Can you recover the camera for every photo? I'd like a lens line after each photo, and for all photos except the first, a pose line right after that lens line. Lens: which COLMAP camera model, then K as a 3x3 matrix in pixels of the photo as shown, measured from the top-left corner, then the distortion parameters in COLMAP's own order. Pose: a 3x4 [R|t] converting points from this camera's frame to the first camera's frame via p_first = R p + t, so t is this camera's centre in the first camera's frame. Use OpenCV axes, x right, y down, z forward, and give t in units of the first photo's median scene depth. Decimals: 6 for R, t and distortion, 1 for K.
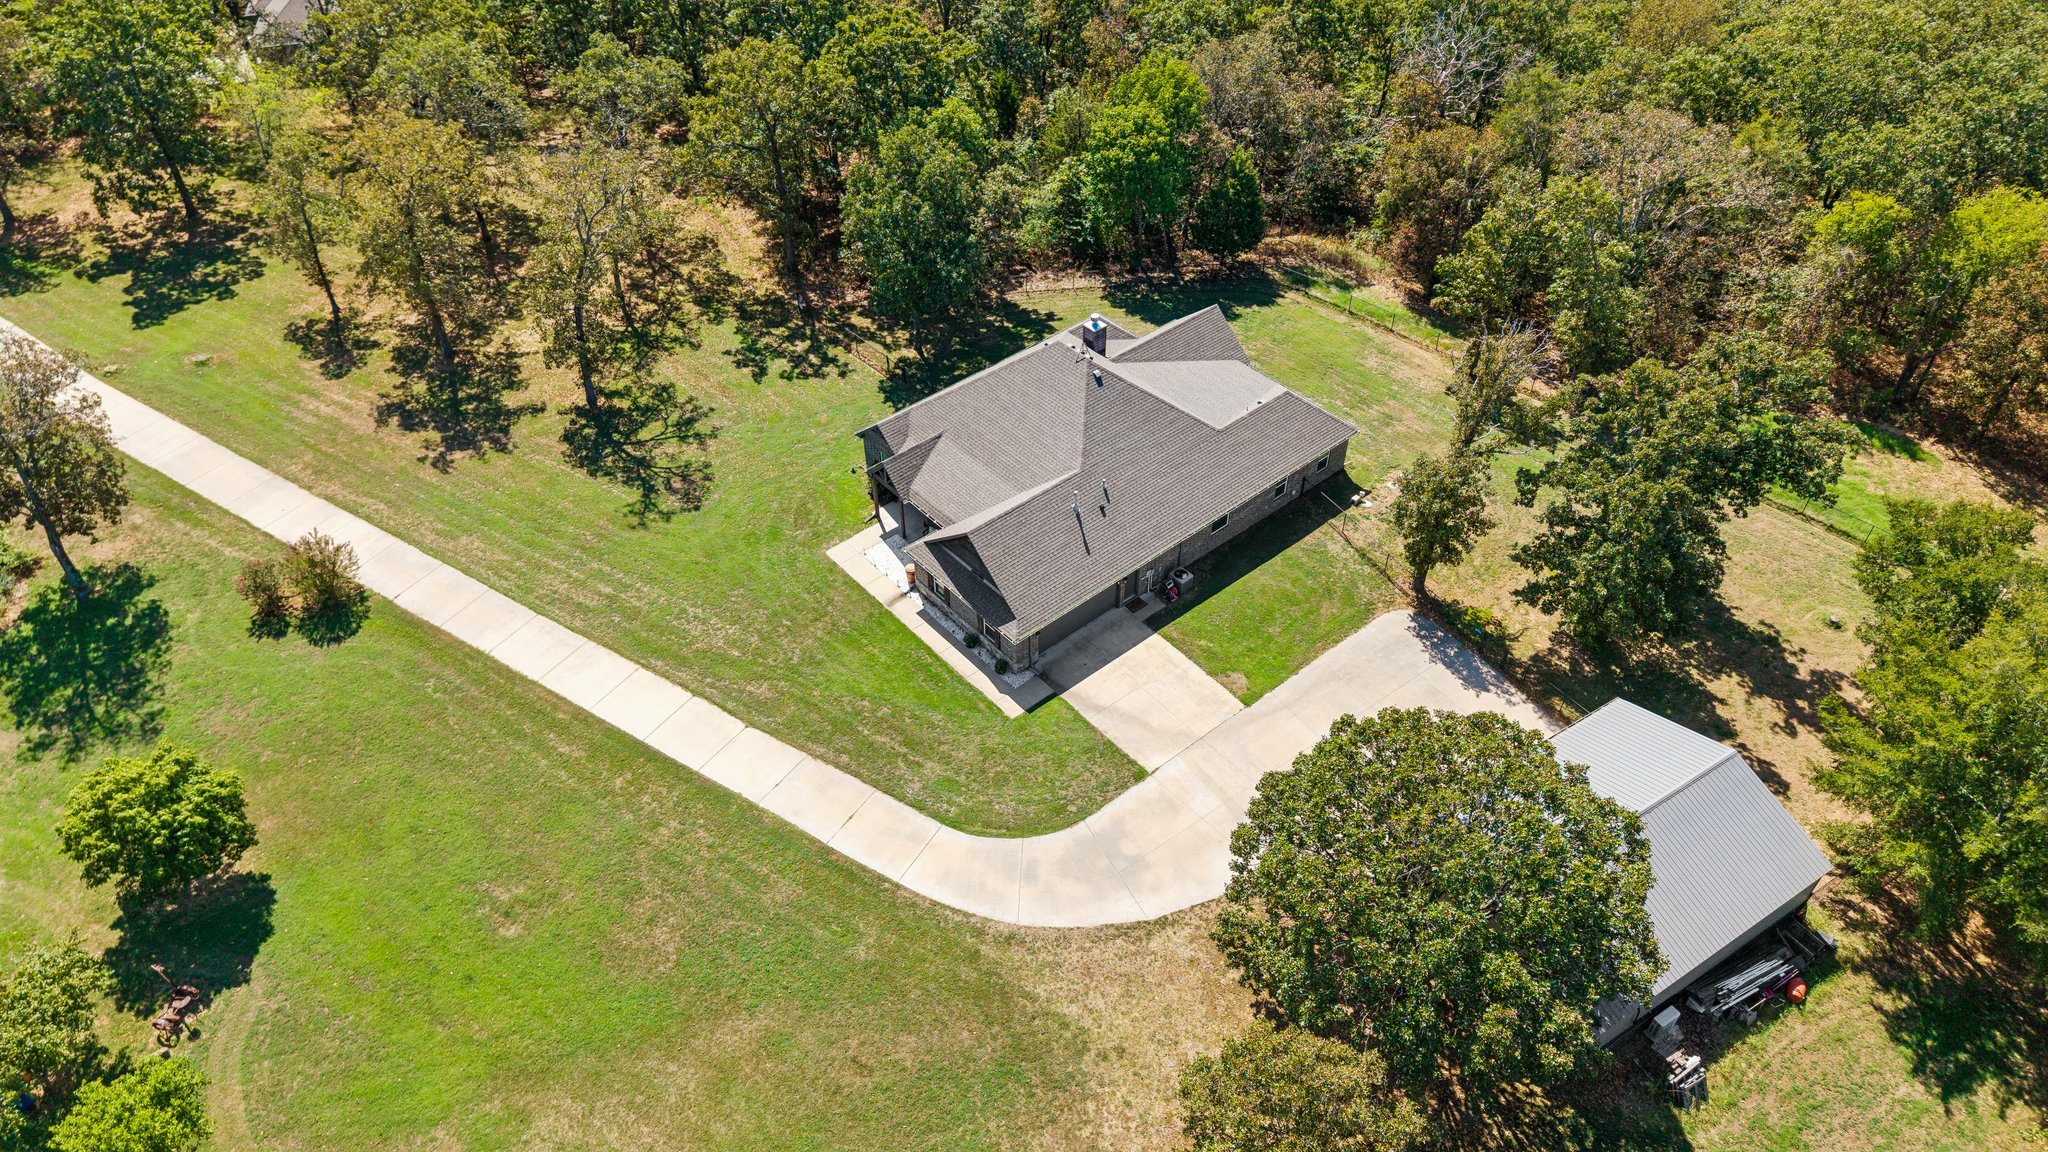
lens RADIAL K [[1377.7, 0, 1027.8], [0, 1377.7, 578.7], [0, 0, 1]] dist [0.001249, 0.001214]
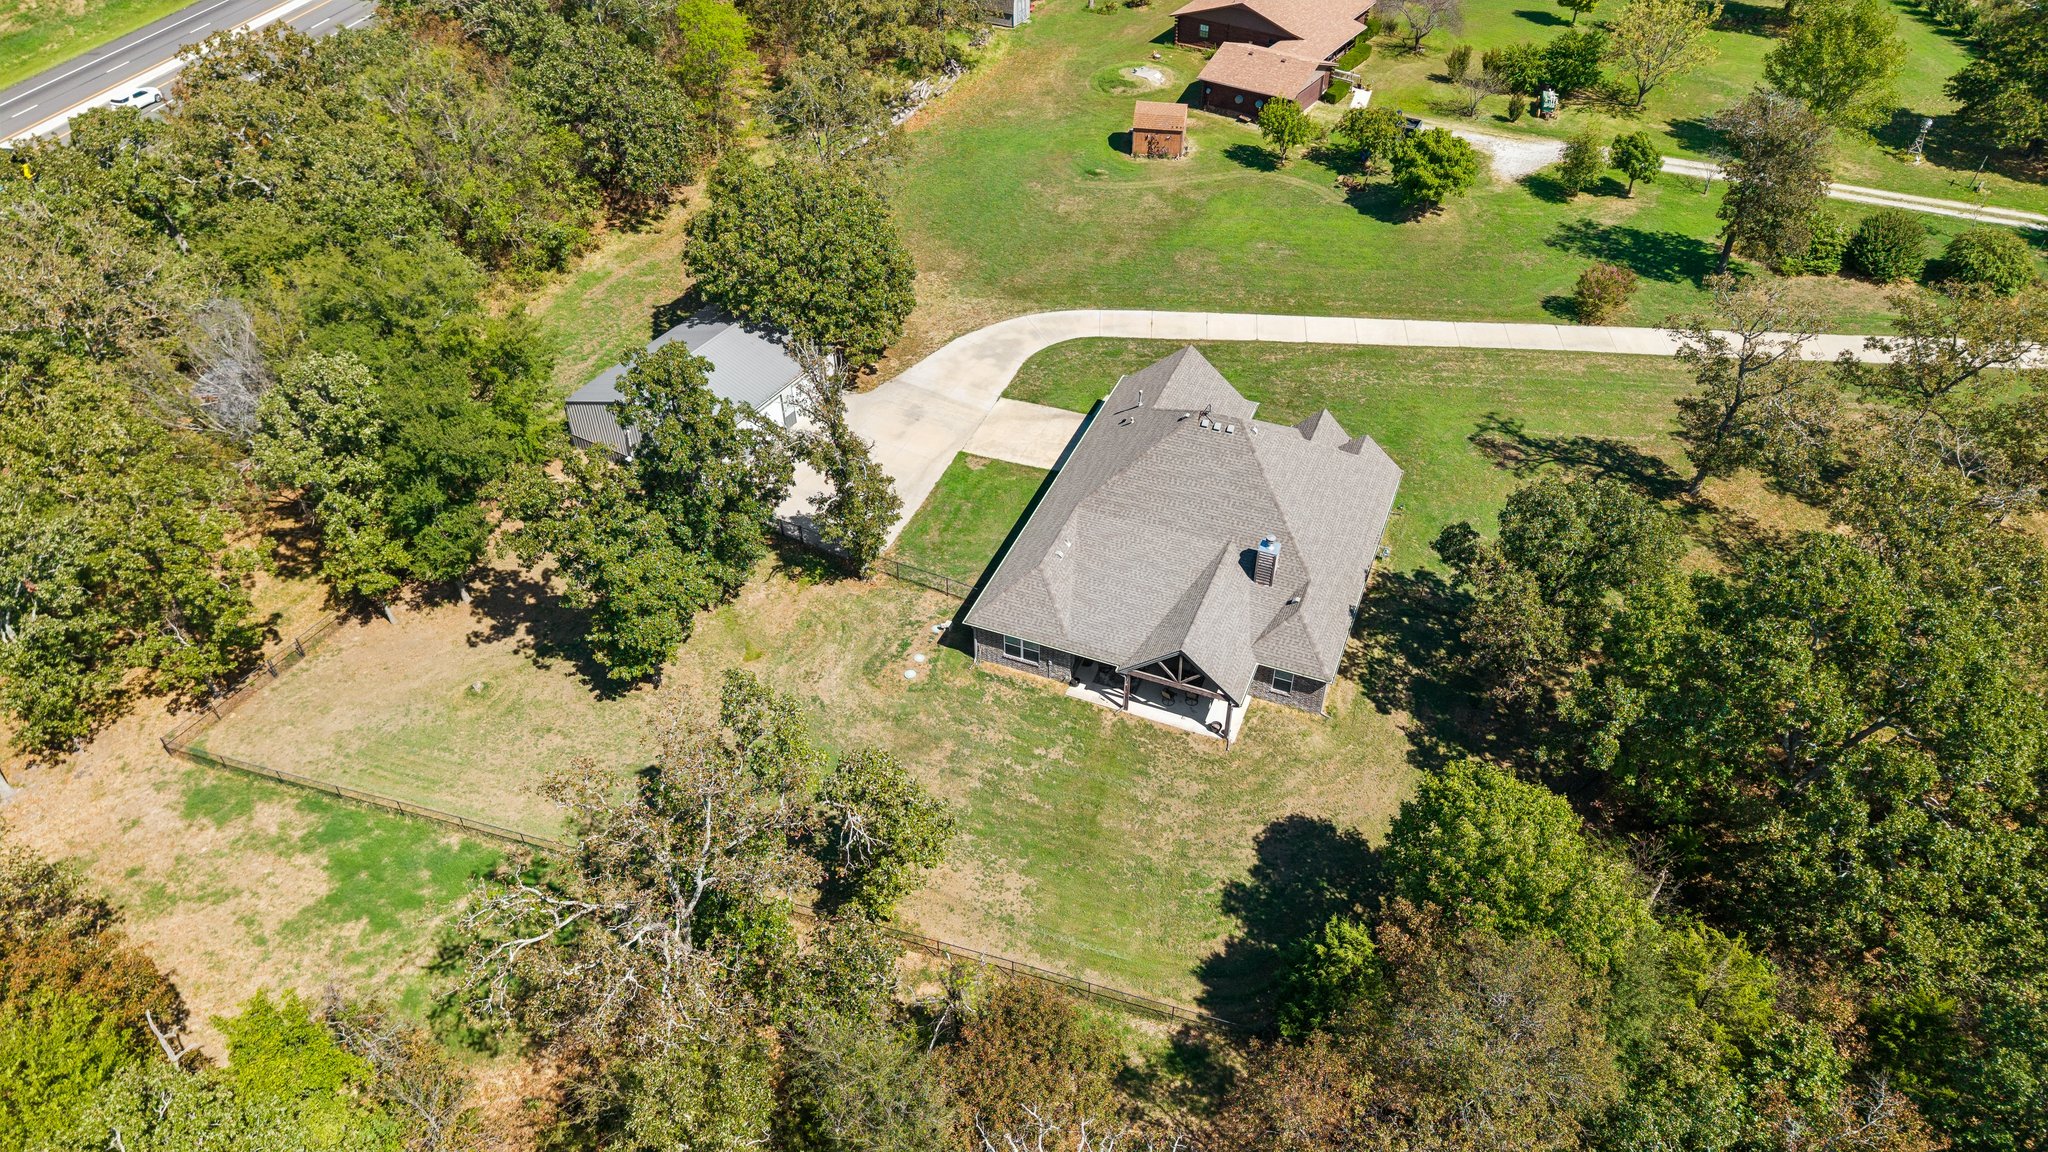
lens RADIAL K [[1377.7, 0, 1027.8], [0, 1377.7, 578.7], [0, 0, 1]] dist [0.001249, 0.001214]
pose [[-0.888673, 0.306907, -0.340690, 0.568017], [-0.308287, 0.150108, 0.939376, -1.106419], [0.339441, 0.939828, -0.038782, 1.146817]]
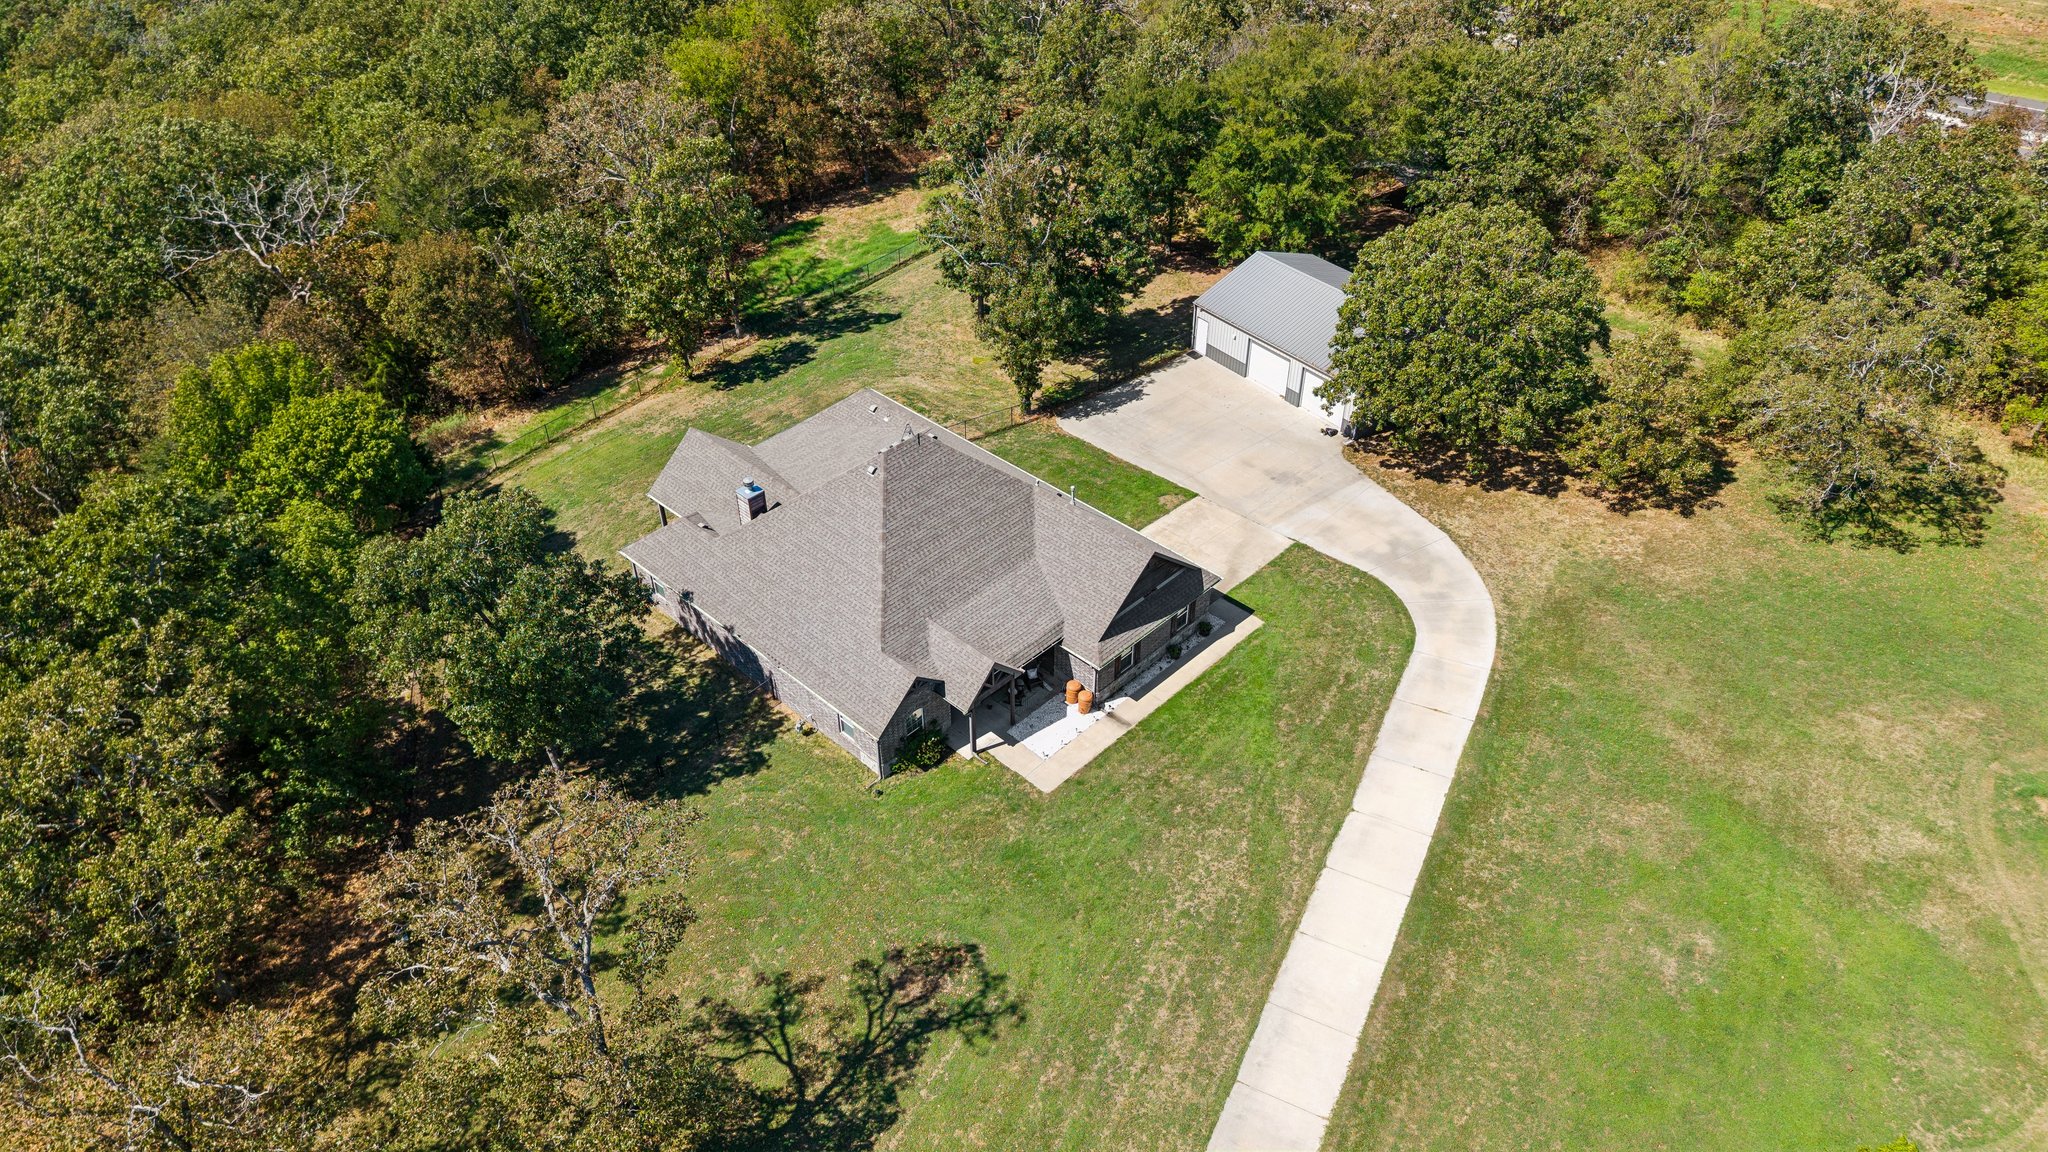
lens RADIAL K [[1377.7, 0, 1027.8], [0, 1377.7, 578.7], [0, 0, 1]] dist [0.001249, 0.001214]
pose [[-0.097834, -0.614864, 0.782541, -0.736716], [0.683674, 0.529879, 0.501815, -0.521859], [-0.723200, 0.584098, 0.368527, 0.697342]]
